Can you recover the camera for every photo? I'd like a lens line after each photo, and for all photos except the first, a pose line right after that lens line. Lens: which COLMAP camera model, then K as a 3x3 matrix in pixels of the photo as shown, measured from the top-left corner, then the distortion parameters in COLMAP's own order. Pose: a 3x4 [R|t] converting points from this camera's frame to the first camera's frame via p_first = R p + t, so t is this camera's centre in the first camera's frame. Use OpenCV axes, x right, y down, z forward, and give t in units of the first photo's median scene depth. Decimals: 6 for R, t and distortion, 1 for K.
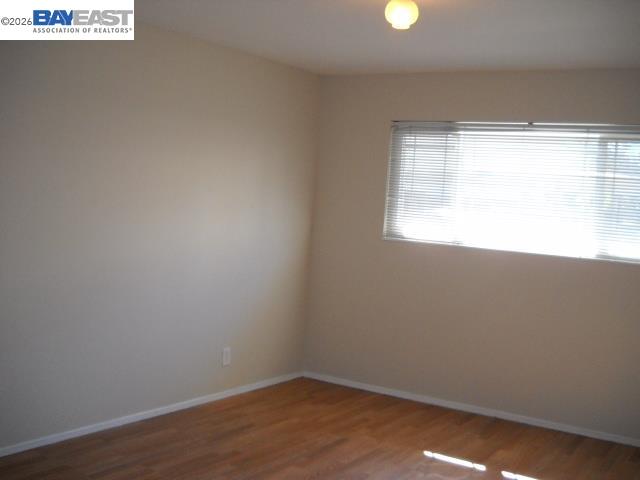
lens RADIAL K [[749.1, 0, 320.0], [0, 749.1, 240.0], [0, 0, 1]] dist [-0.250606, 0.286817]
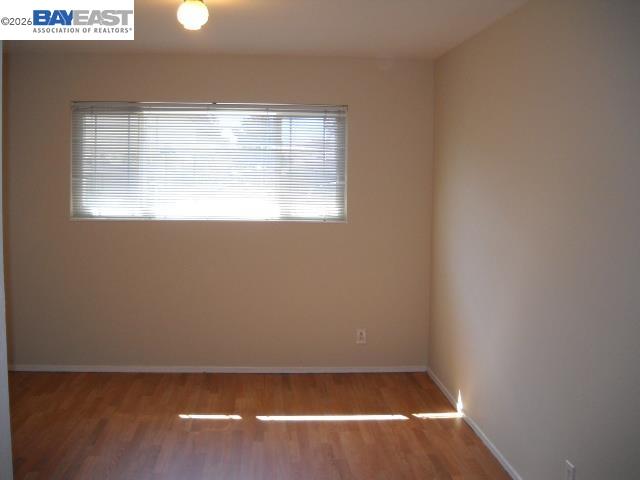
lens RADIAL K [[749.1, 0, 320.0], [0, 749.1, 240.0], [0, 0, 1]] dist [-0.250606, 0.286817]
pose [[0.782145, -0.110075, 0.613297, -0.286310], [0.070491, 0.993585, 0.088432, -0.041970], [-0.619097, -0.025935, 0.784886, 0.025491]]
